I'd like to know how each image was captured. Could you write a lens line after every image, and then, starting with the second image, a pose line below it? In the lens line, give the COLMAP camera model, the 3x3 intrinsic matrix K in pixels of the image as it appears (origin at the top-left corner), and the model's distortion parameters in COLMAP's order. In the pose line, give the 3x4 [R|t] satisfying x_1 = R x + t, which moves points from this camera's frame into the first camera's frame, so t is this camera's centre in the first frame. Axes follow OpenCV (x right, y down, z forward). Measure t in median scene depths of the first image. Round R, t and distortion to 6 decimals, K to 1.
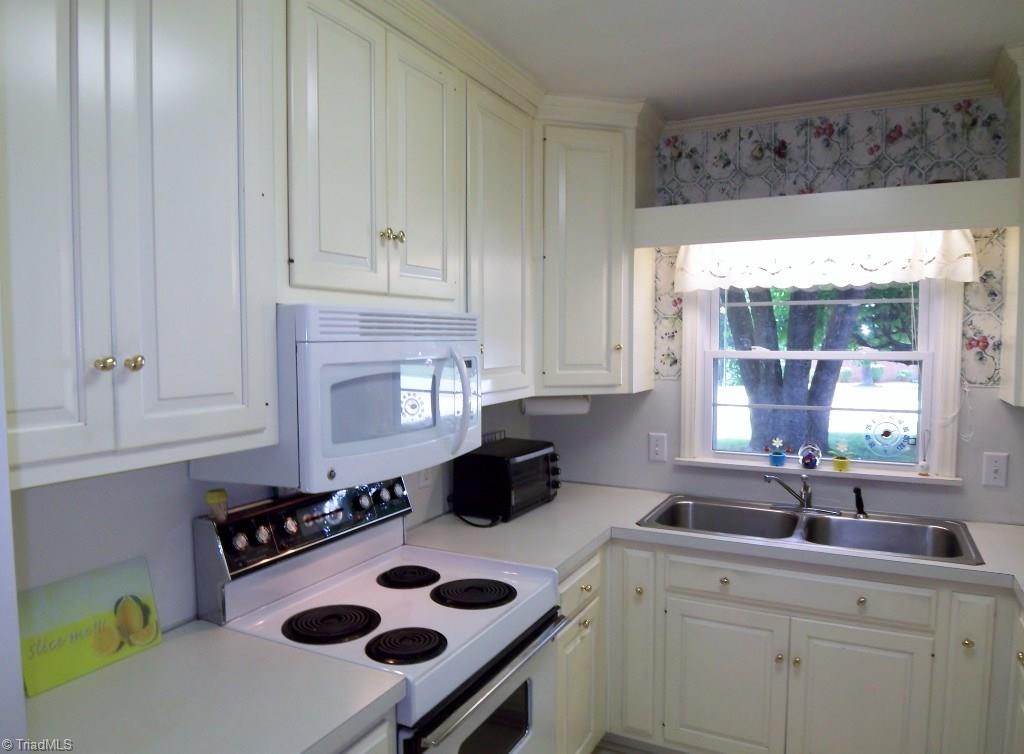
lens RADIAL K [[705.8, 0, 511.4], [0, 705.8, 380.8], [0, 0, 1]] dist [-0.030304, -0.021178]
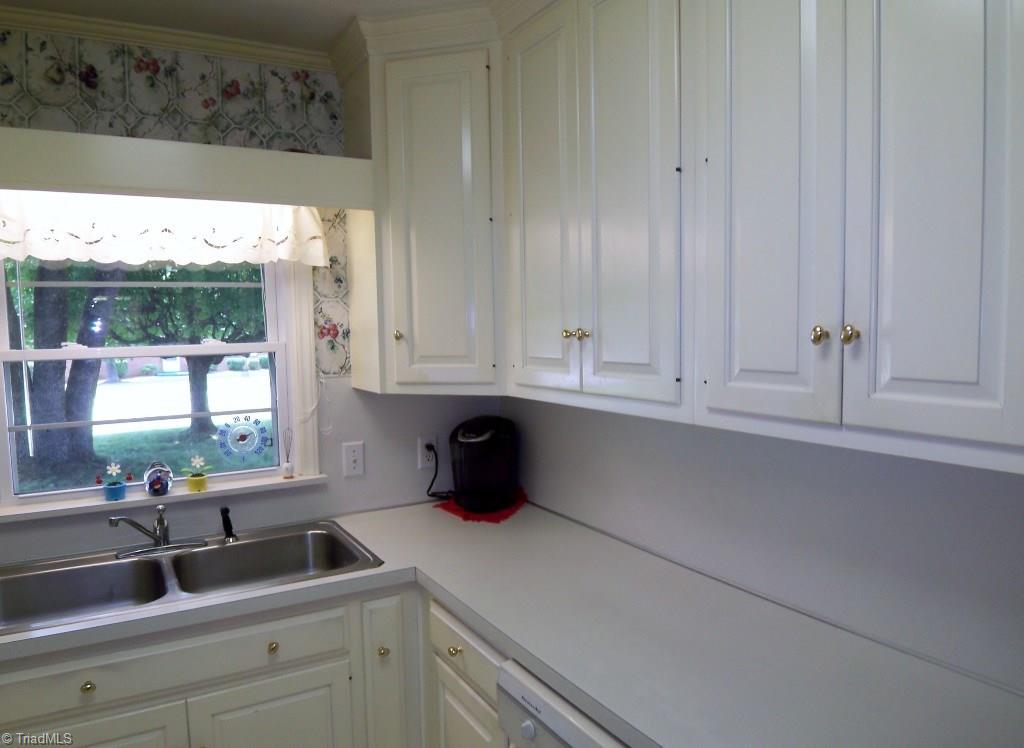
lens RADIAL K [[705.8, 0, 508.9], [0, 705.8, 383.0], [0, 0, 1]] dist [-0.030304, -0.021178]
pose [[0.543668, -0.075715, 0.835878, -0.009133], [0.066940, 0.996662, 0.046740, -0.011983], [-0.836627, 0.030542, 0.546921, 0.261122]]
